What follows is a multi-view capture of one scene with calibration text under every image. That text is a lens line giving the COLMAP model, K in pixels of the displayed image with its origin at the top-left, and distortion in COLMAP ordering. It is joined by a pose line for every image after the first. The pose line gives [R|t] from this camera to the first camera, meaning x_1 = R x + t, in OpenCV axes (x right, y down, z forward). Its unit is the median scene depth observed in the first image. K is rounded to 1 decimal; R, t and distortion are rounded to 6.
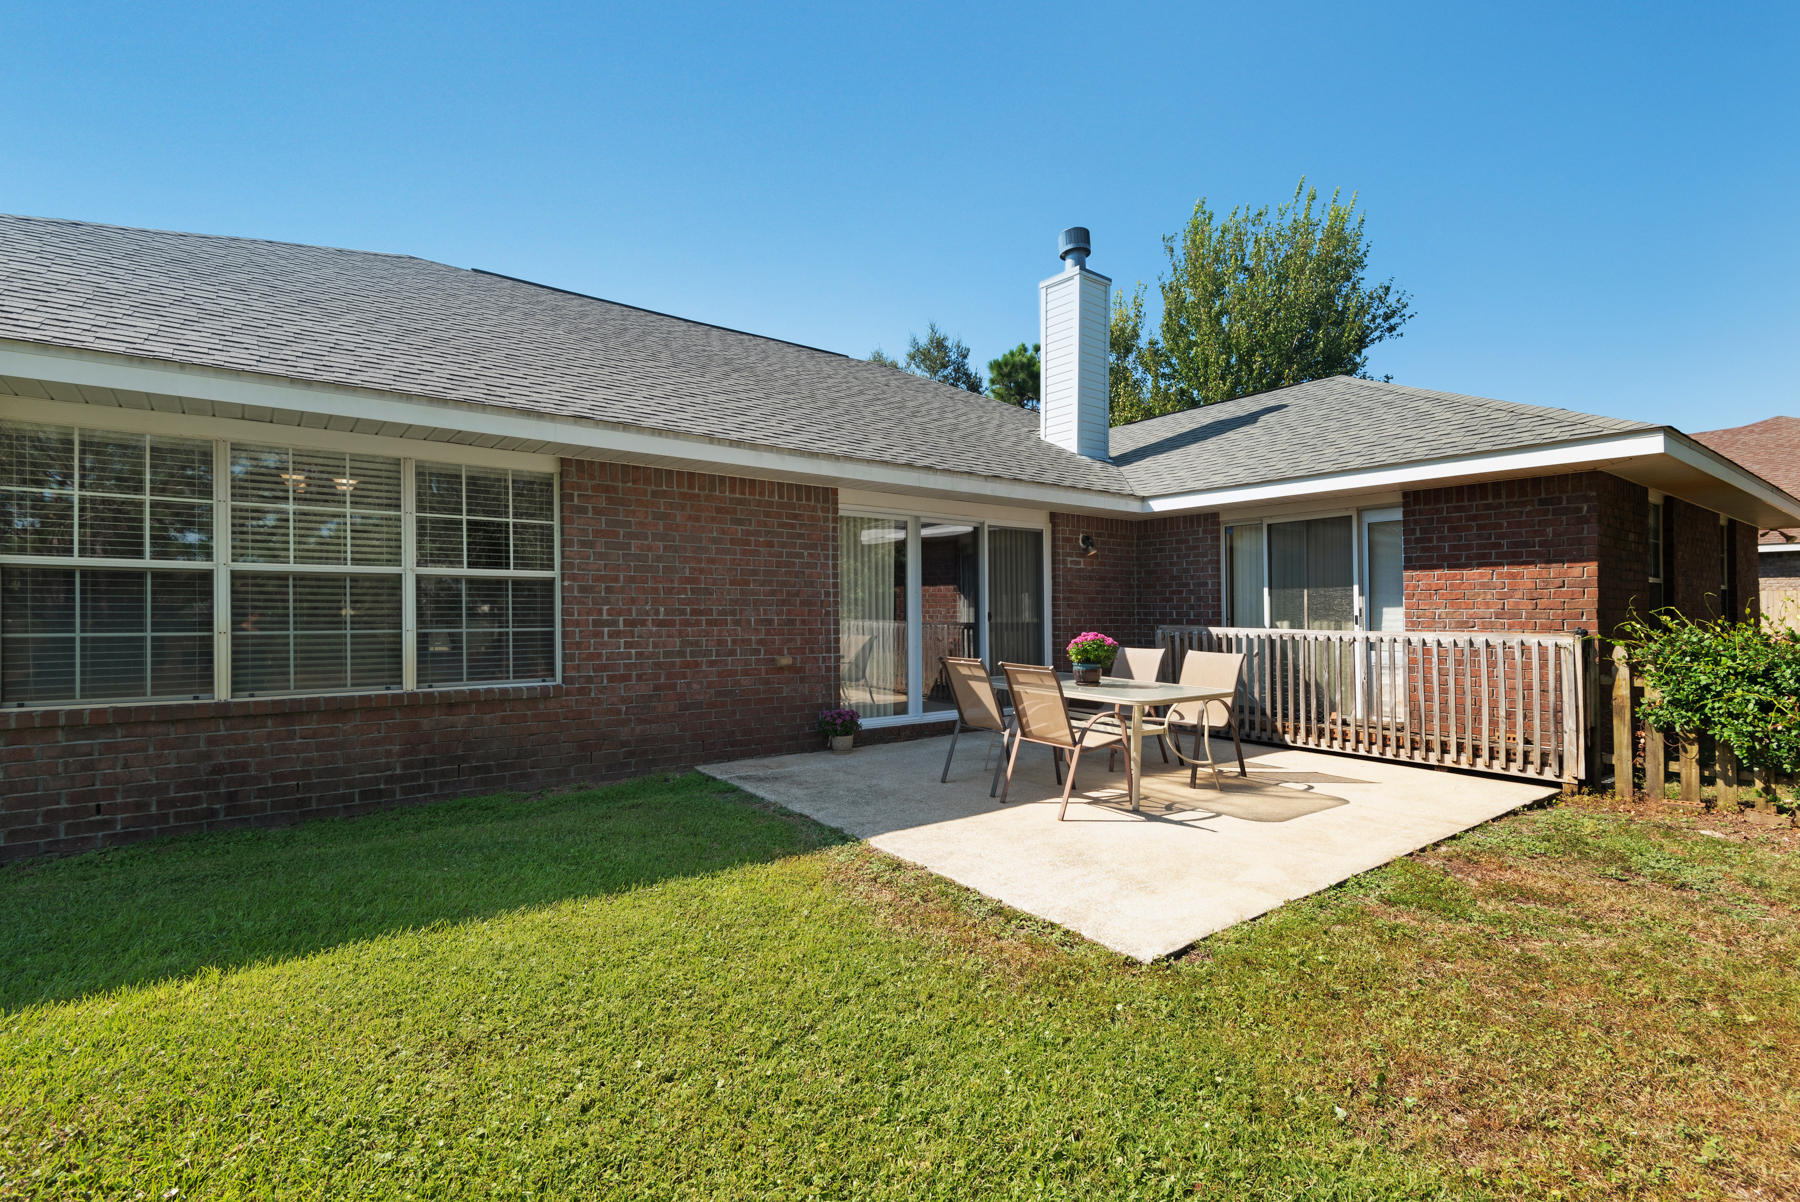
lens RADIAL K [[829.9, 0, 896.1], [0, 829.9, 609.9], [0, 0, 1]] dist [0.017876, -0.007083]
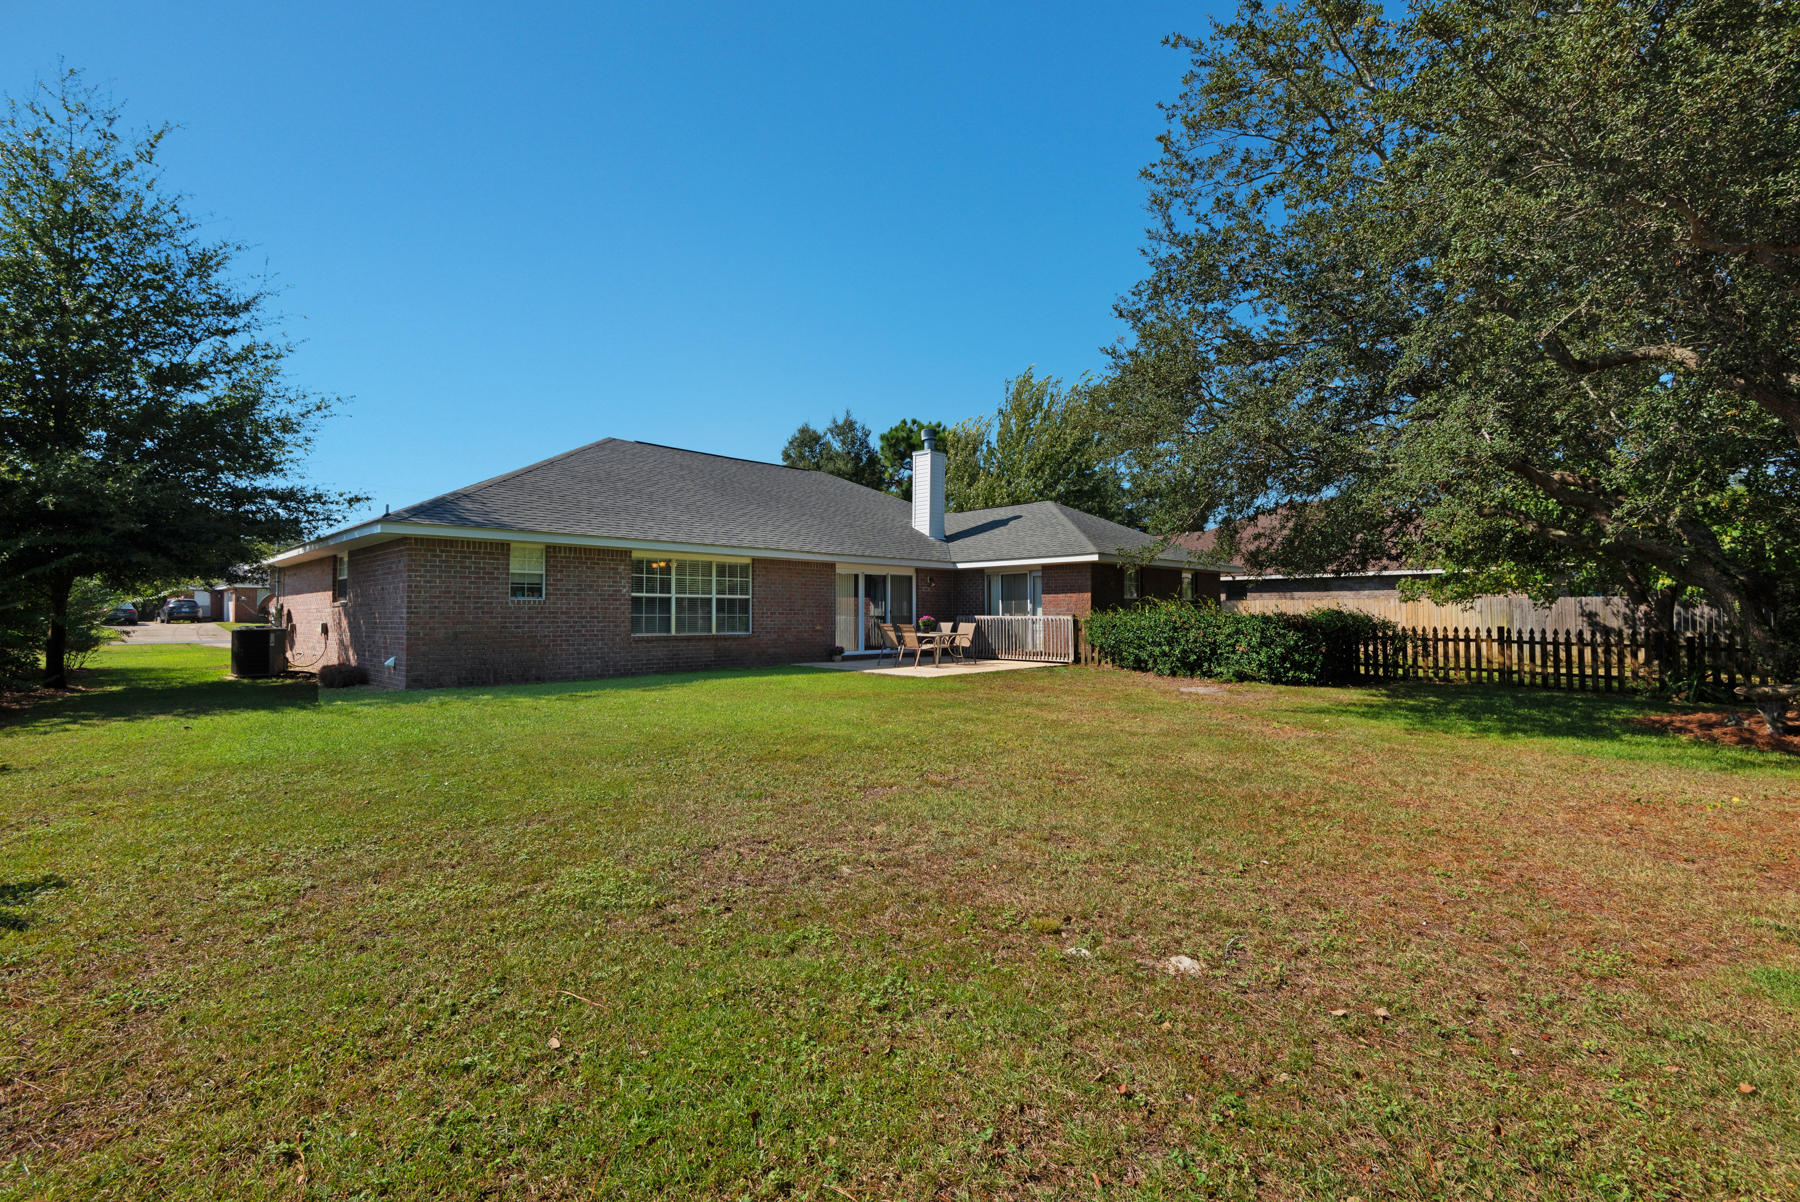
lens RADIAL K [[829.9, 0, 899.4], [0, 829.9, 605.1], [0, 0, 1]] dist [0.017876, -0.007083]
pose [[0.989918, 0.000743, 0.141642, -0.247274], [-0.000352, 0.999996, -0.002788, -0.003568], [-0.141644, 0.002710, 0.989914, -1.678441]]
